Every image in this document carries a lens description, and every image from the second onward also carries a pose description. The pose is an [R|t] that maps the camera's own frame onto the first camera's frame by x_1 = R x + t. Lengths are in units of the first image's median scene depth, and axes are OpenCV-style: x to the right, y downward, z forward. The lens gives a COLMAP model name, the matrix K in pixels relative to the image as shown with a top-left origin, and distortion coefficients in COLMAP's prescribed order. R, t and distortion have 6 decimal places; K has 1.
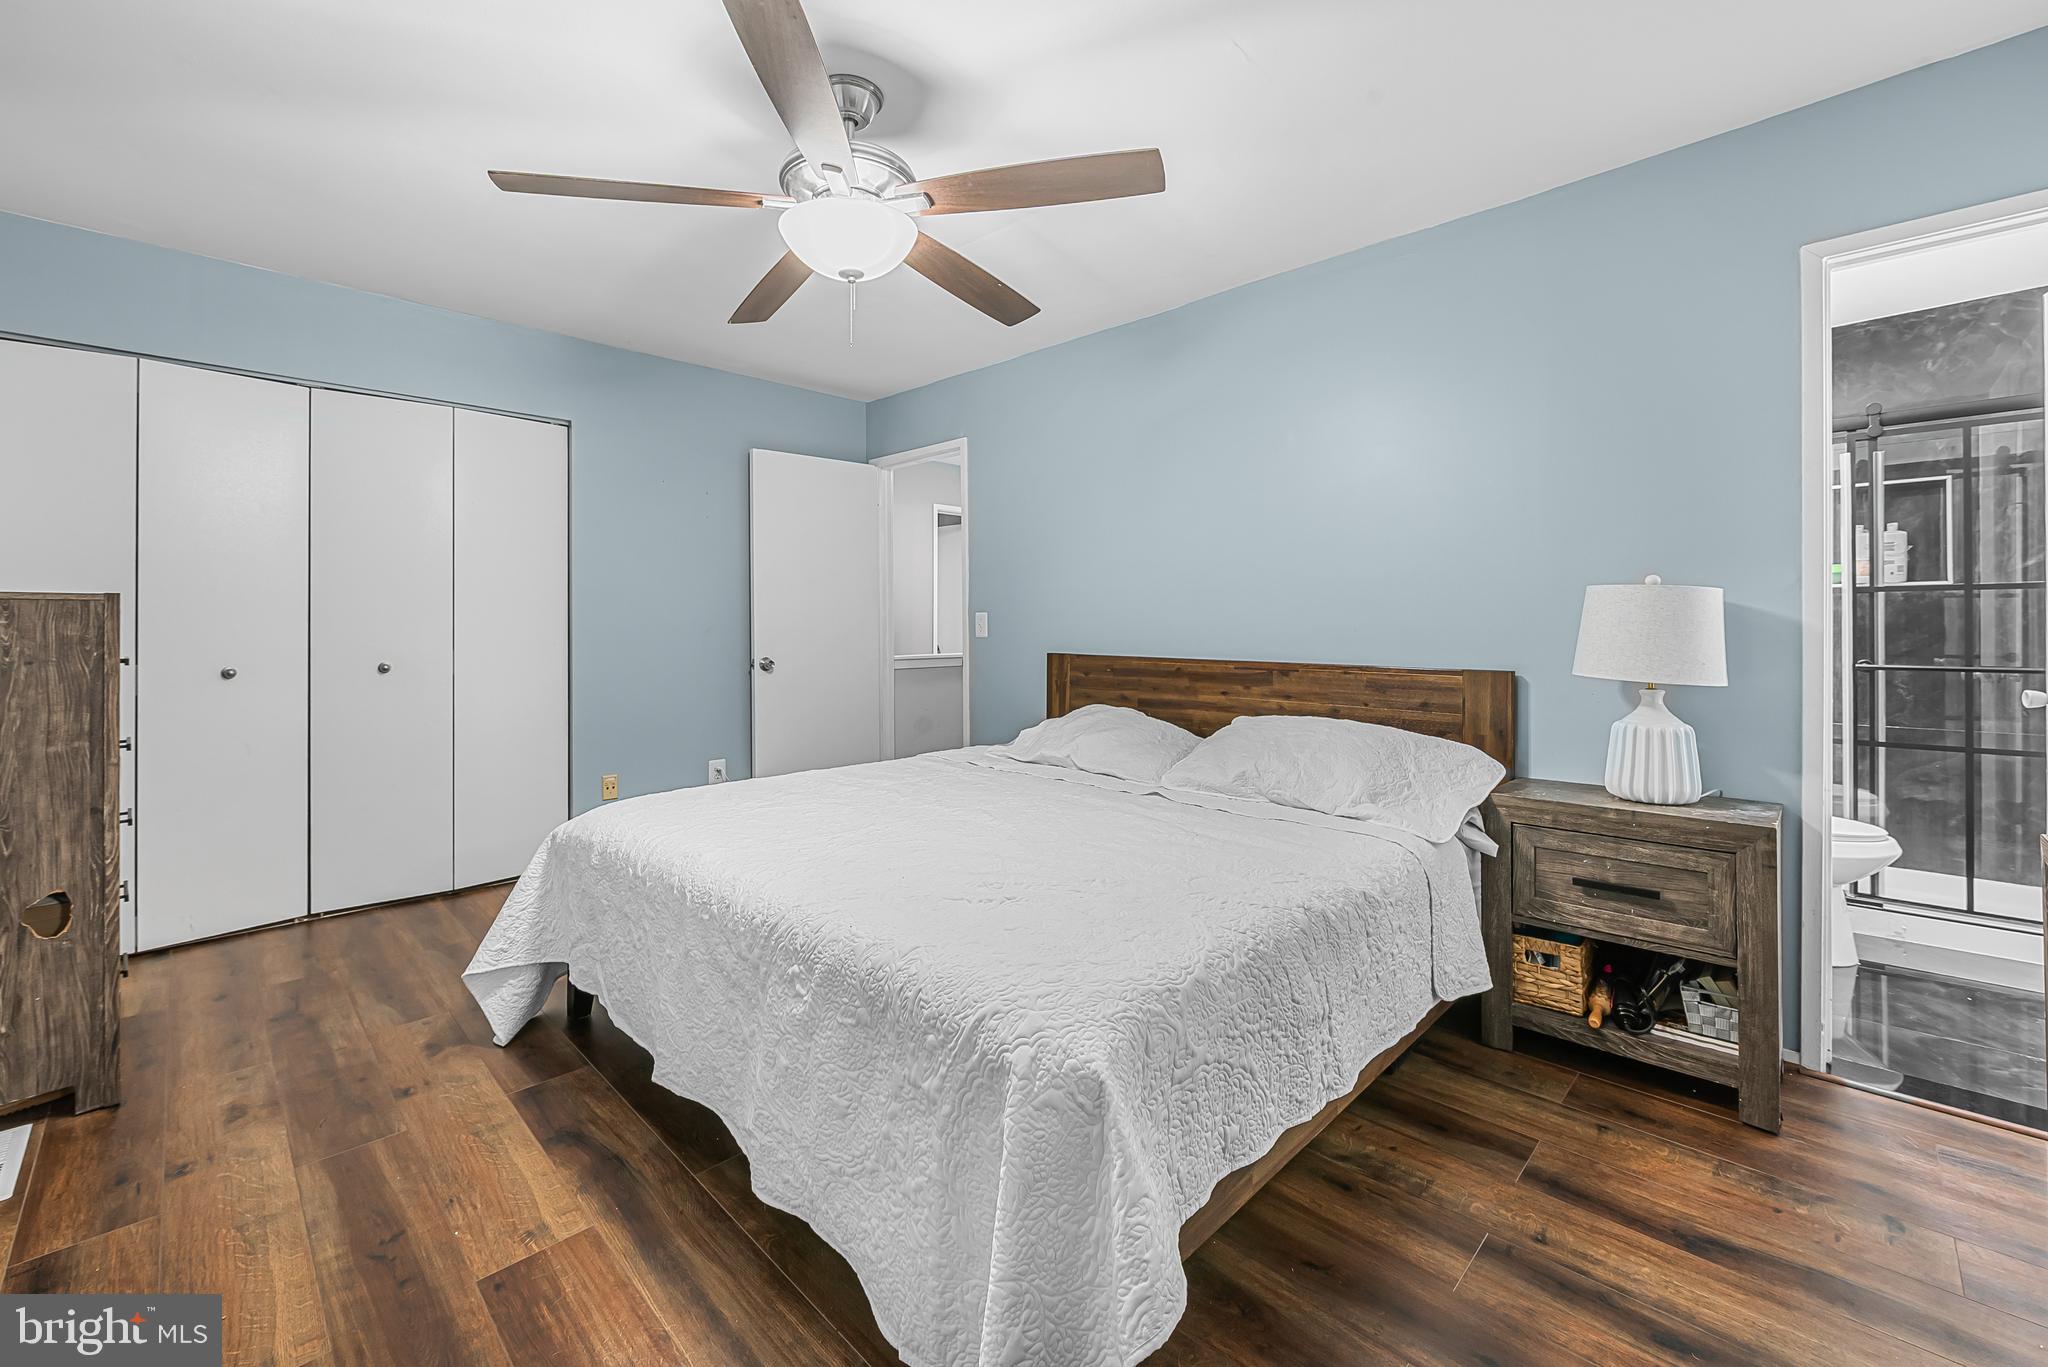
lens RADIAL K [[823.3, 0, 1033.2], [0, 823.3, 636.1], [0, 0, 1]] dist [-0.003584, -0.001029]
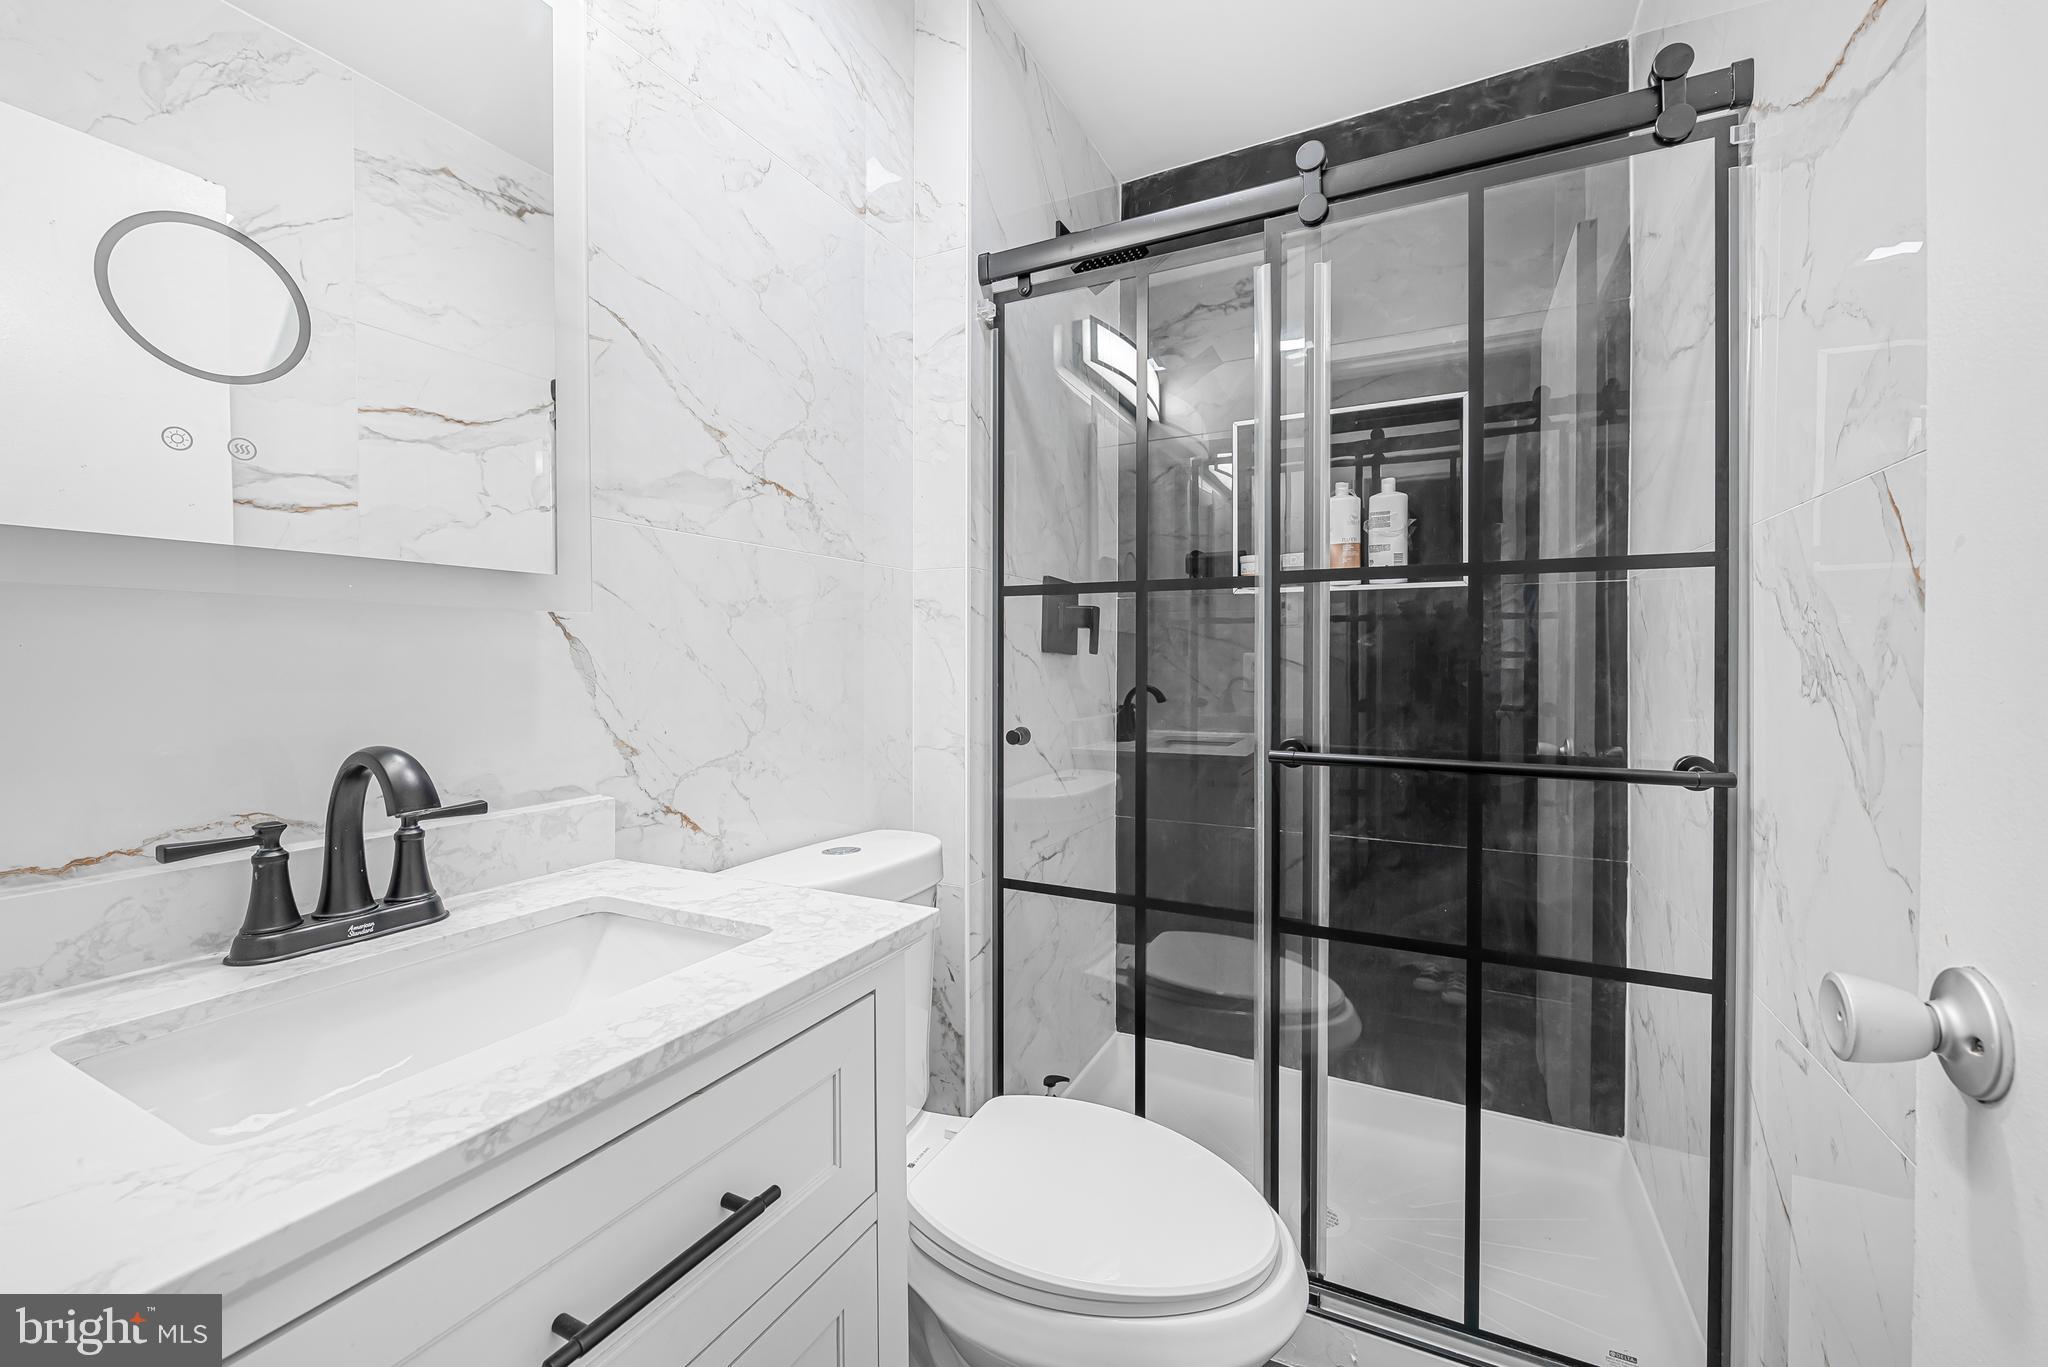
lens RADIAL K [[823.3, 0, 1022.4], [0, 823.3, 671.8], [0, 0, 1]] dist [-0.003584, -0.001029]
pose [[0.950773, -0.005475, 0.309840, 0.651120], [-0.000780, 0.999798, 0.020060, -0.015739], [-0.309887, -0.019314, 0.950577, 0.550823]]
